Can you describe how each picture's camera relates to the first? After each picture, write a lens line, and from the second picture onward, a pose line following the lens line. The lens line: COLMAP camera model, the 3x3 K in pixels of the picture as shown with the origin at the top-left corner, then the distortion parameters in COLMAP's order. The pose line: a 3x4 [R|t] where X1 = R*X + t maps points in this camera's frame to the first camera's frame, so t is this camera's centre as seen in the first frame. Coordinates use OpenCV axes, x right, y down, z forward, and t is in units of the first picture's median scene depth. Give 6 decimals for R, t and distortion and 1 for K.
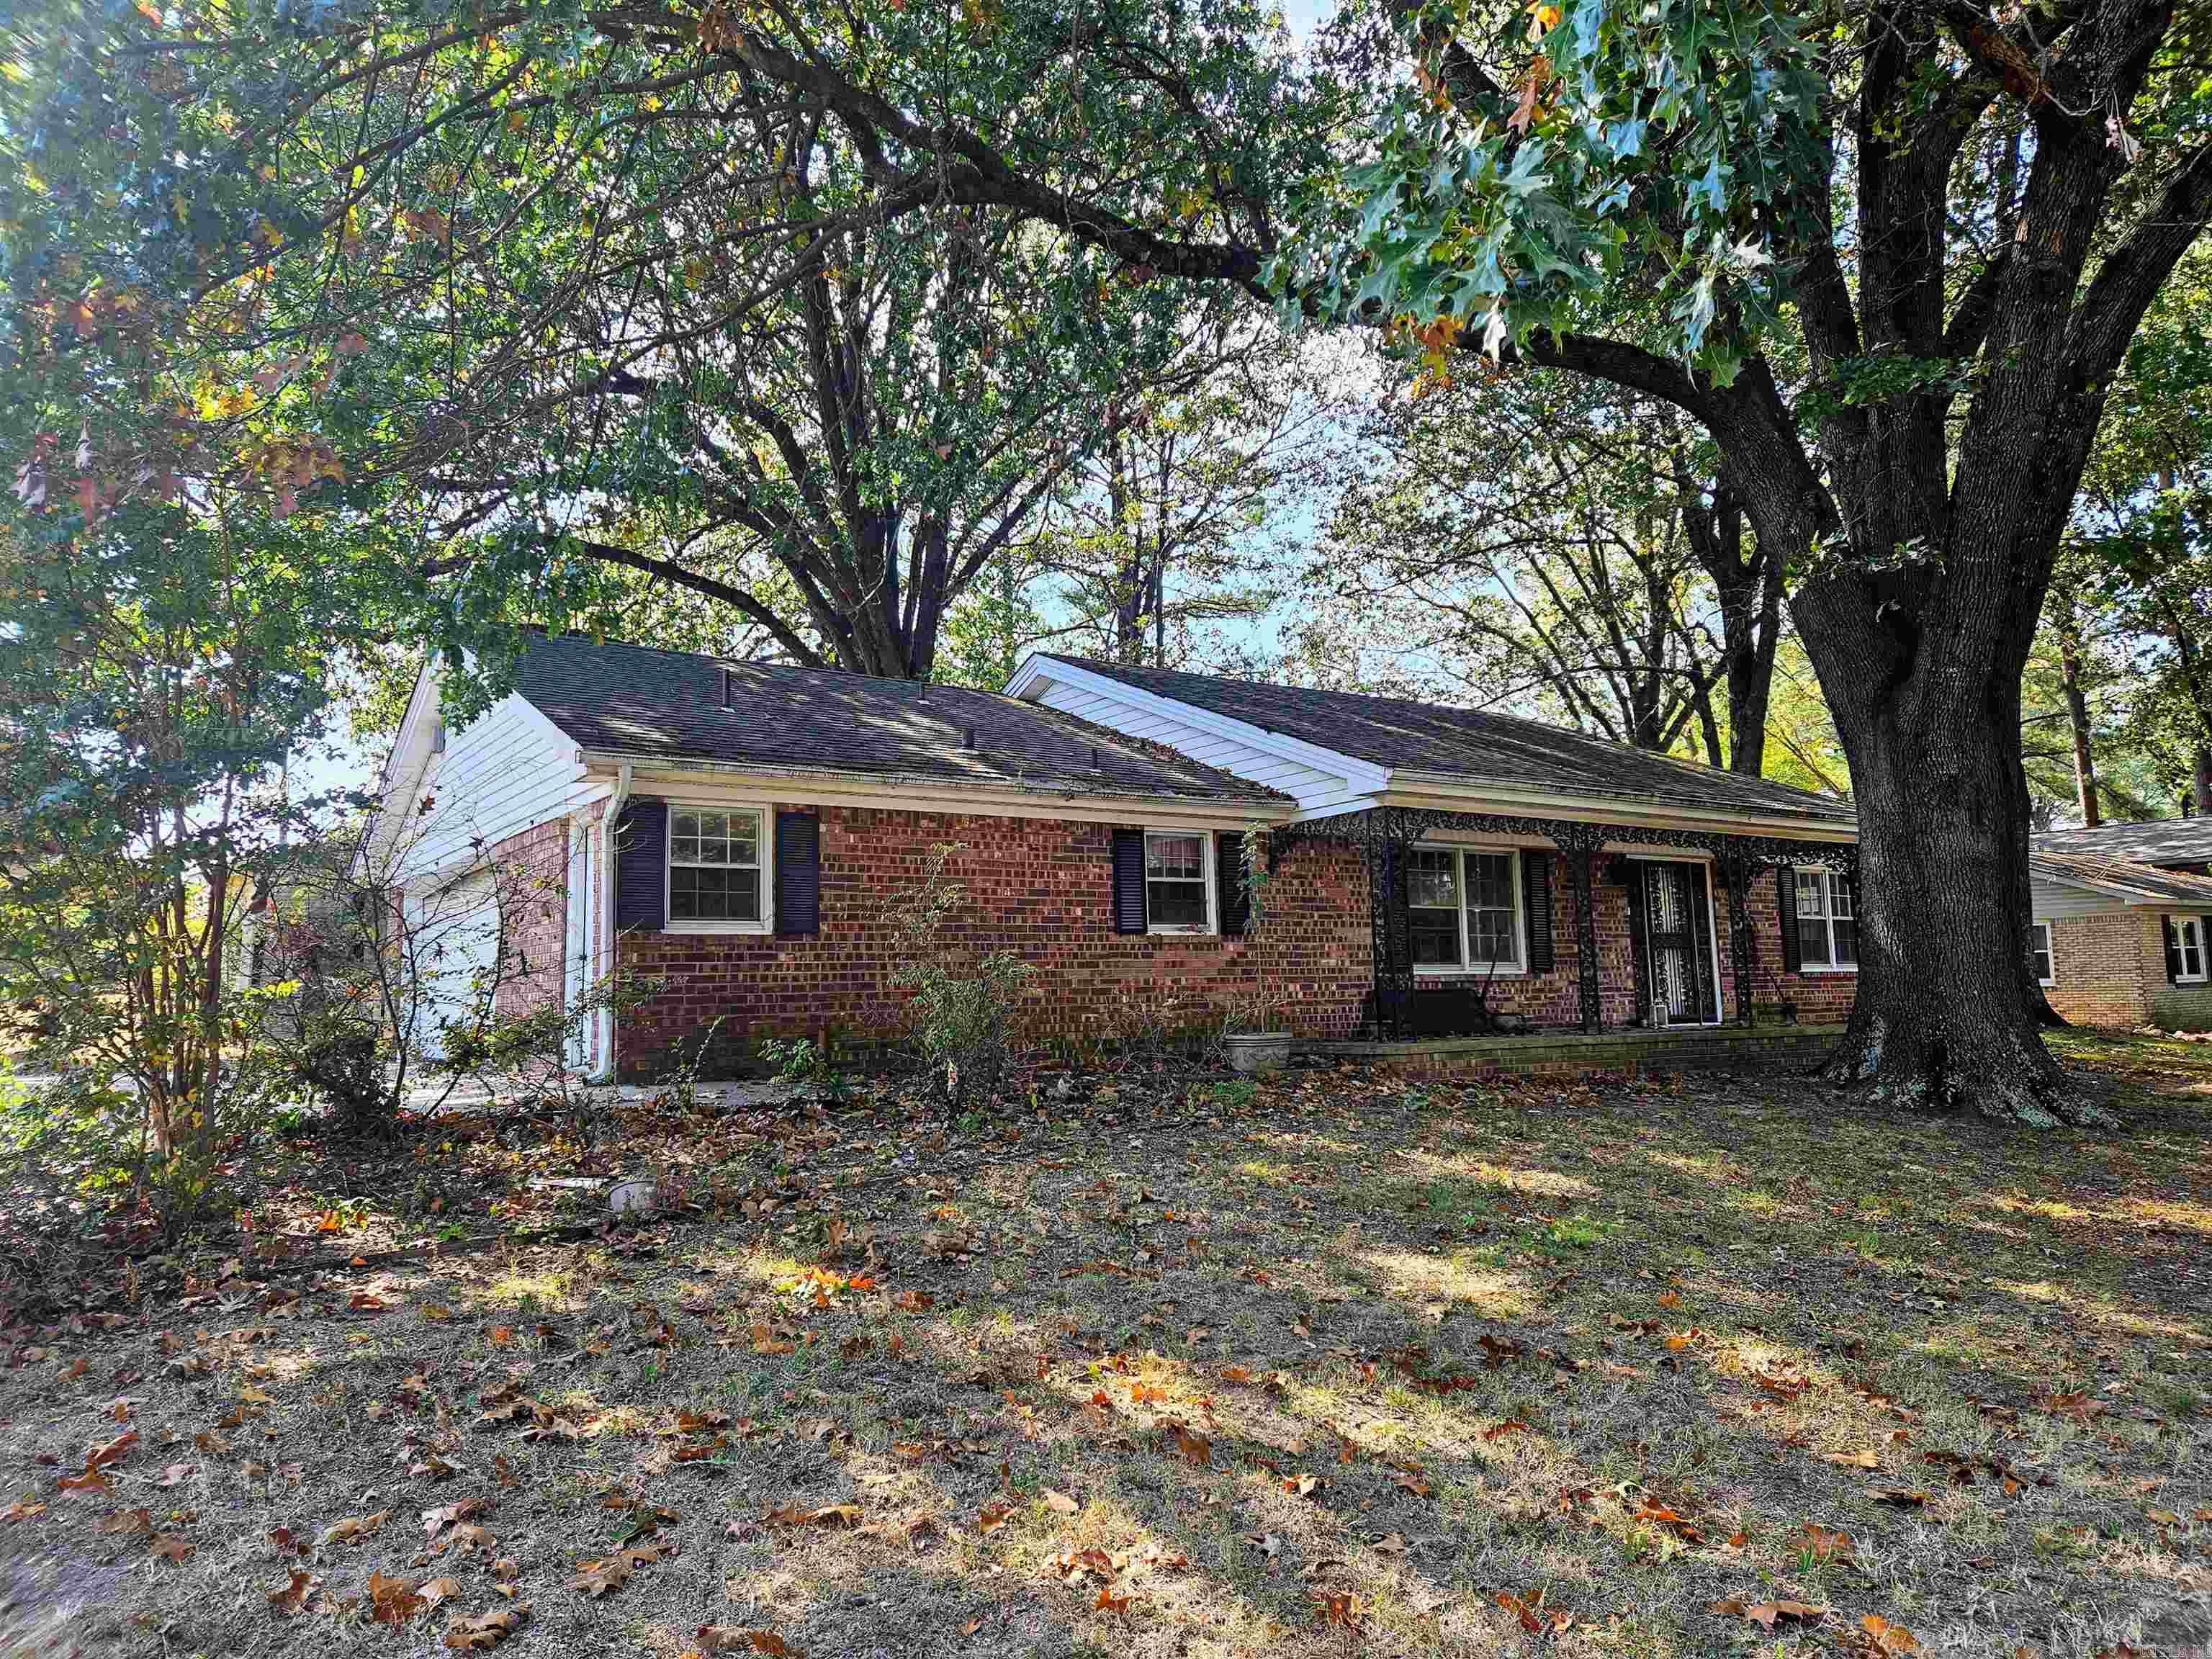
lens RADIAL K [[1448.7, 0, 1109.6], [0, 1448.7, 830.5], [0, 0, 1]] dist [0.093841, -0.073163]
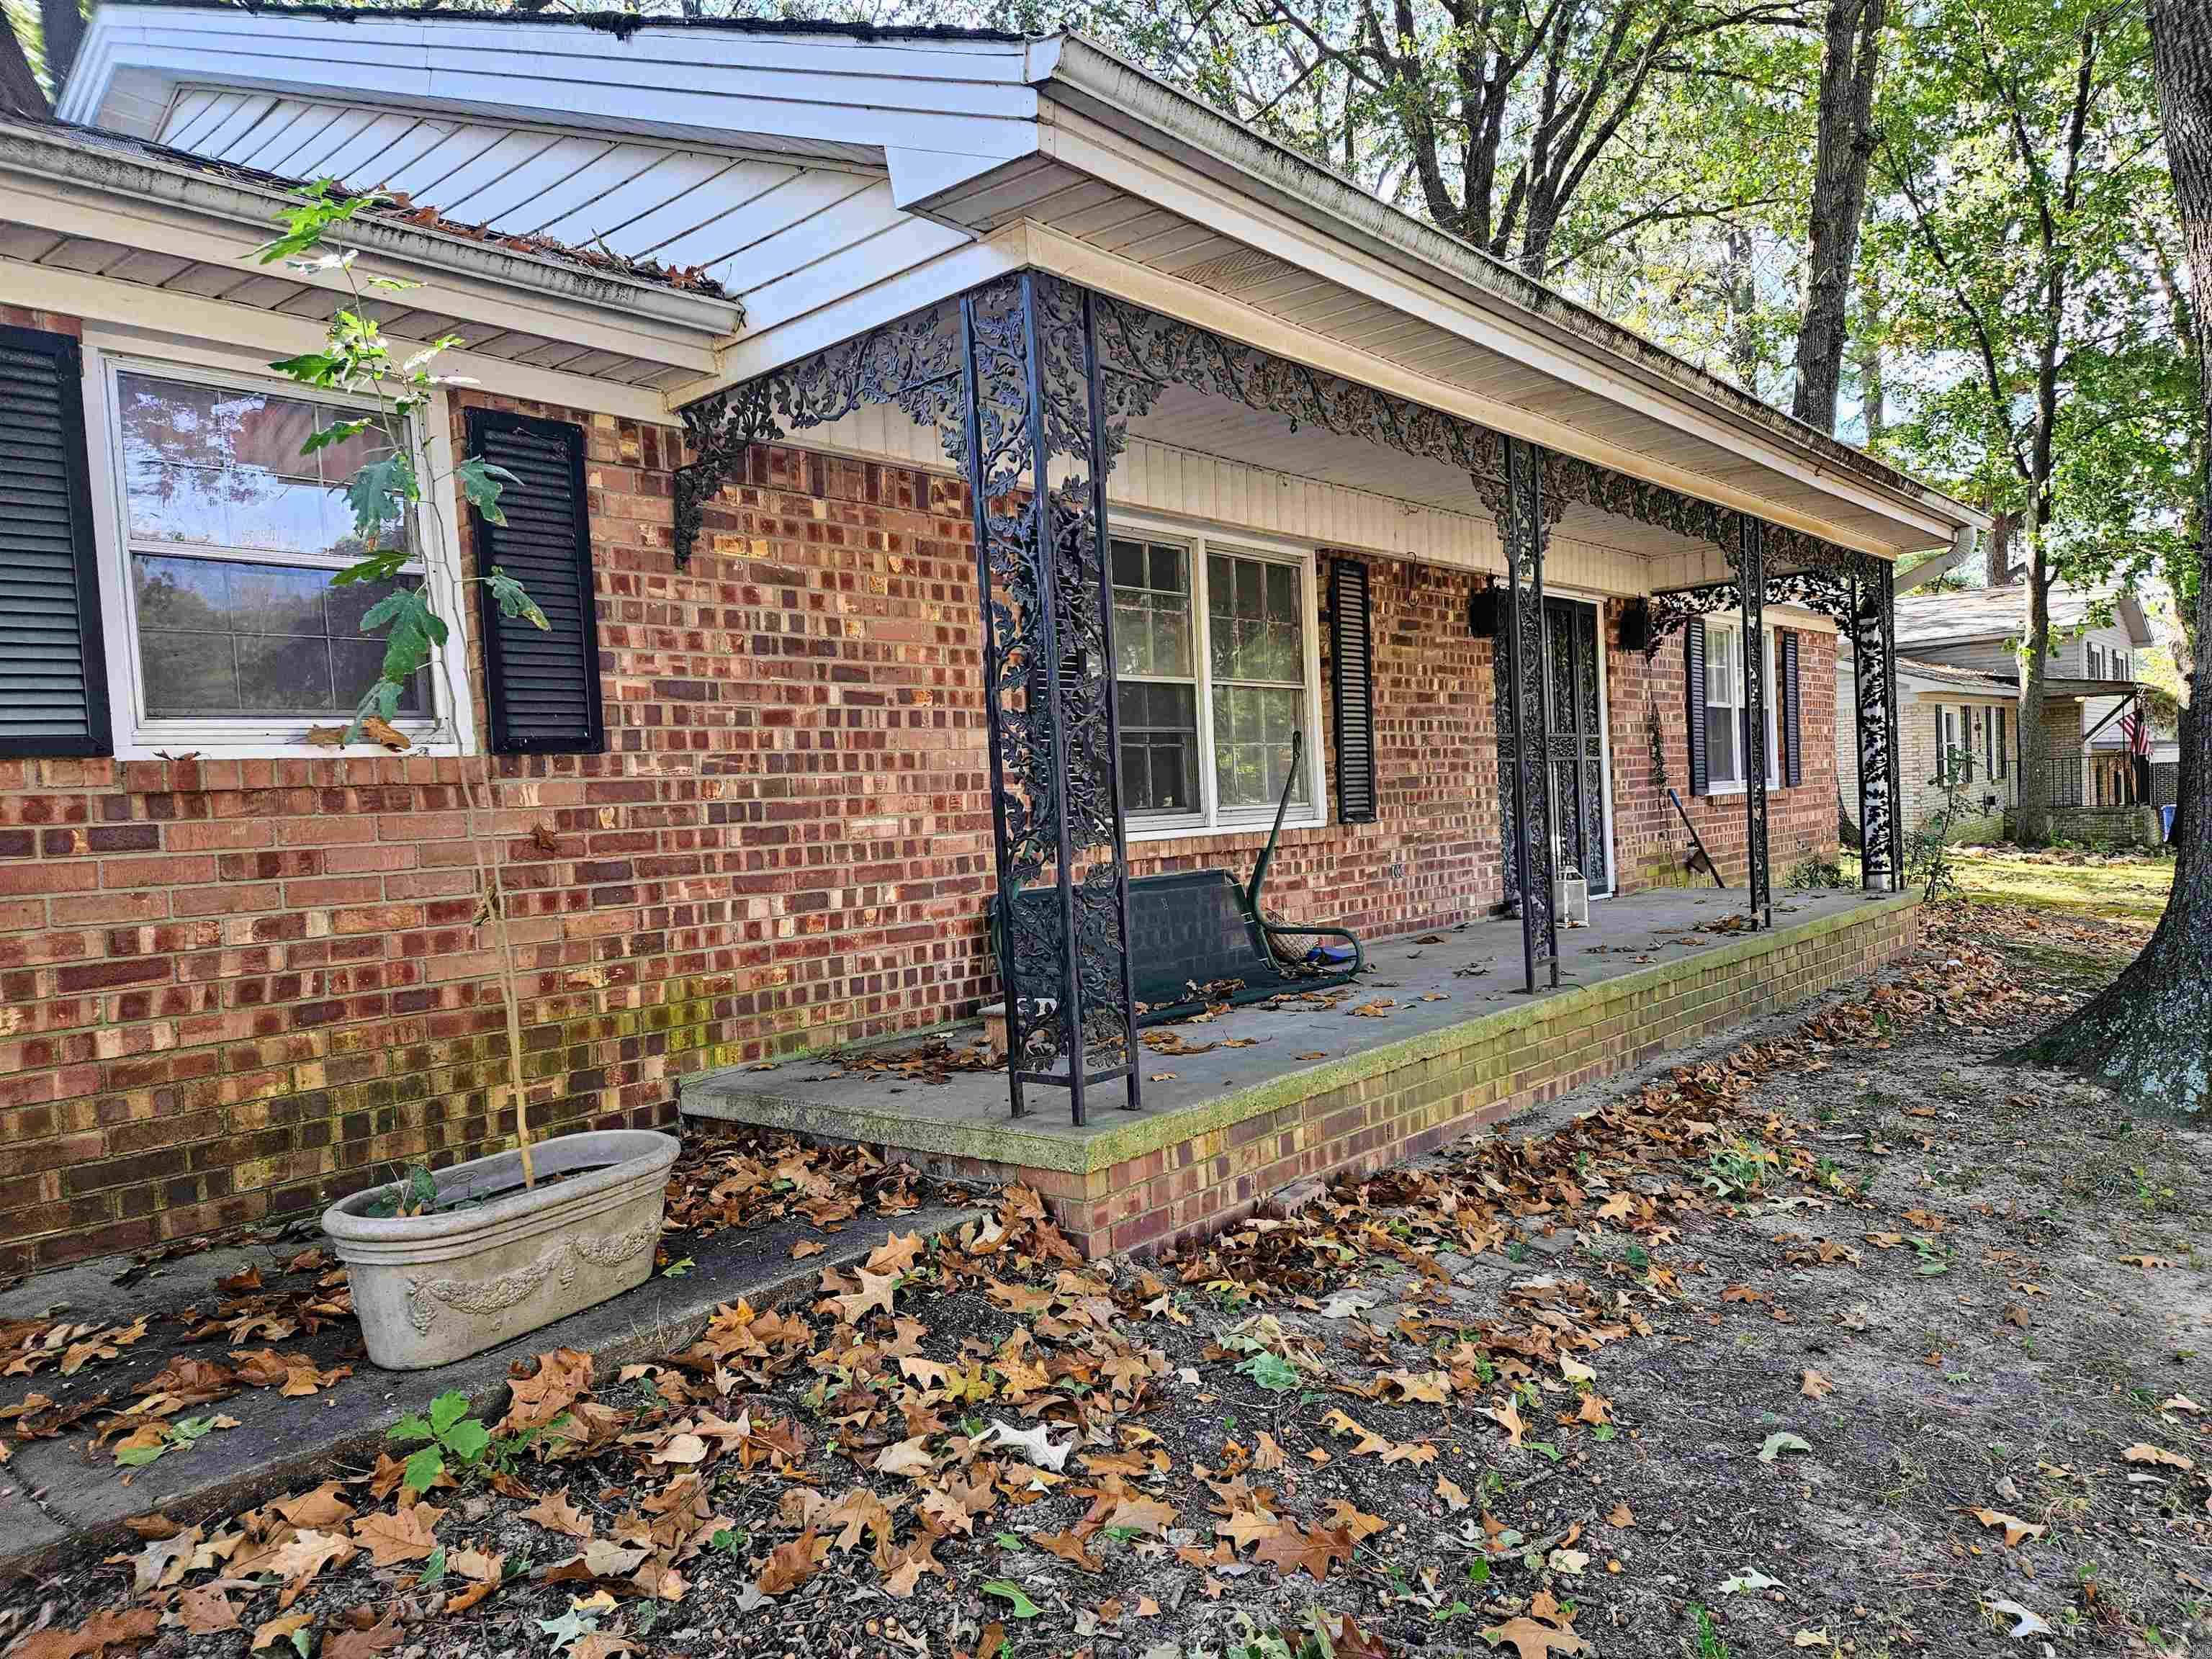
lens RADIAL K [[1448.7, 0, 1109.6], [0, 1448.7, 830.5], [0, 0, 1]] dist [0.093841, -0.073163]
pose [[0.969123, -0.028326, 0.244945, 0.110715], [-0.003338, 0.991782, 0.127897, 0.042721], [-0.246554, -0.124766, 0.961064, 0.597907]]
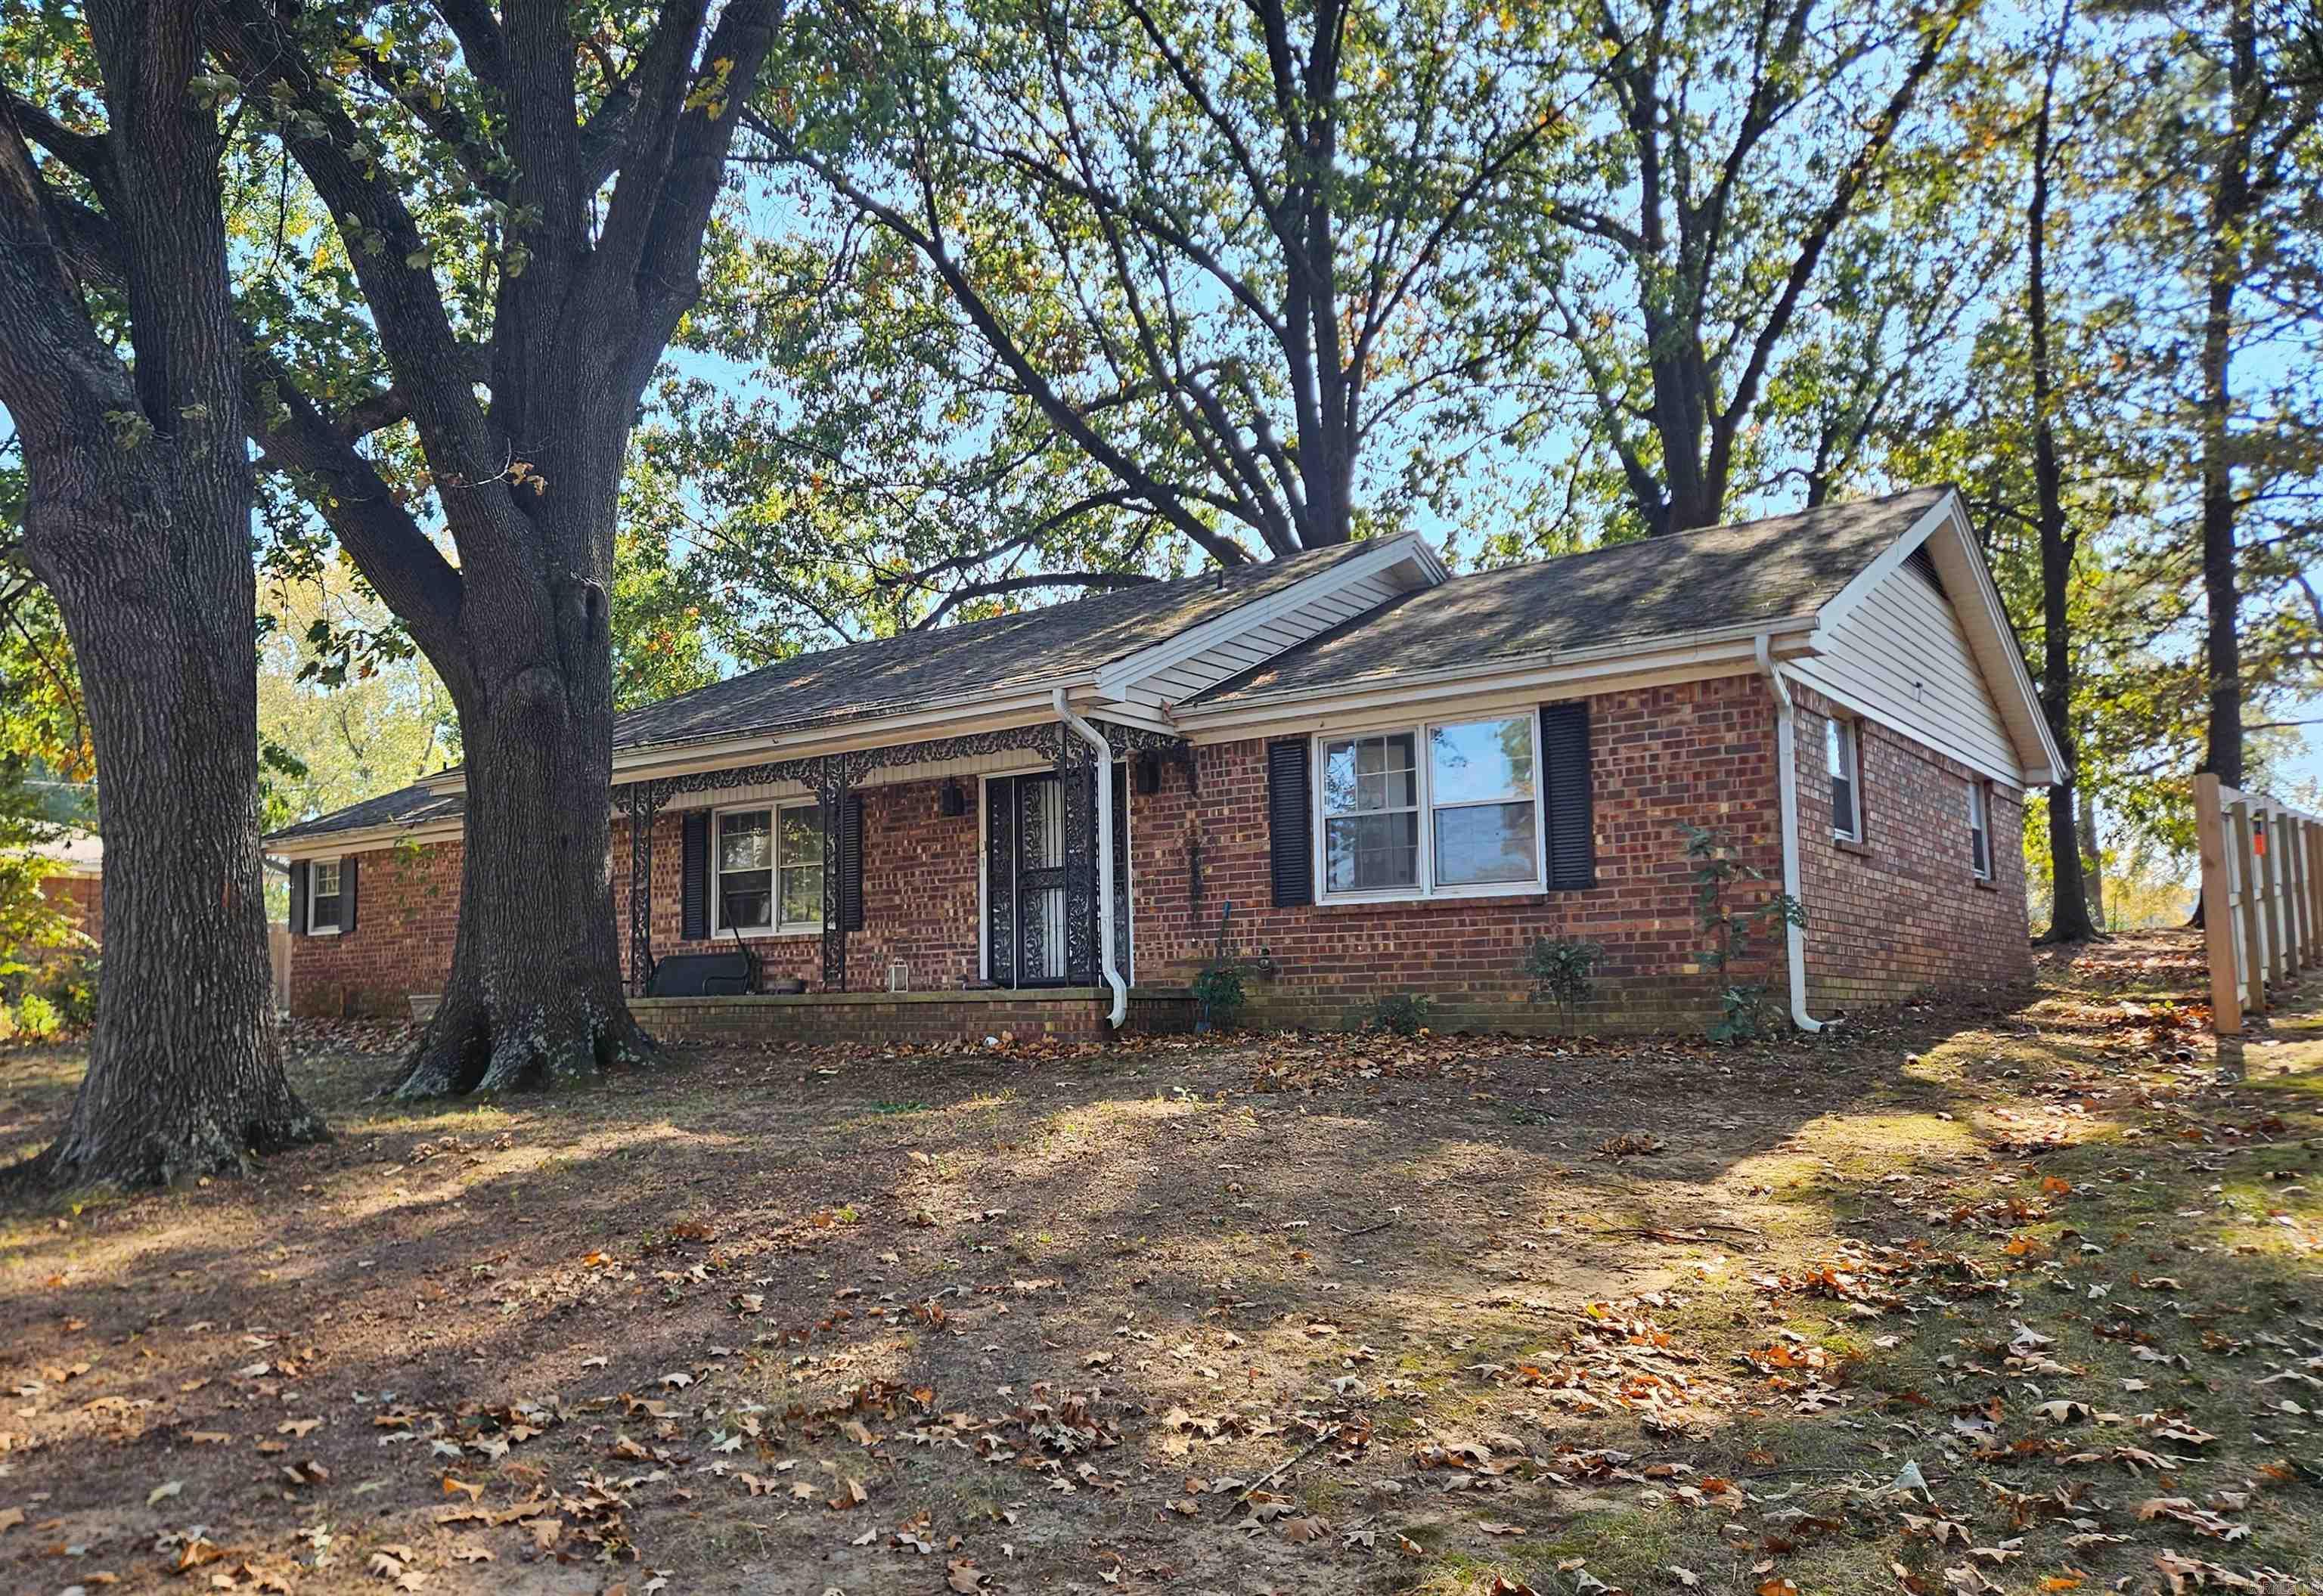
lens RADIAL K [[1878.1, 0, 1161.5], [0, 1878.1, 798.0], [0, 0, 1]] dist [0.005832, 0.000754]
pose [[0.338290, -0.096404, -0.936091, 1.486973], [0.116659, 0.991362, -0.059937, 0.112154], [0.933783, -0.088927, 0.346614, 0.822086]]
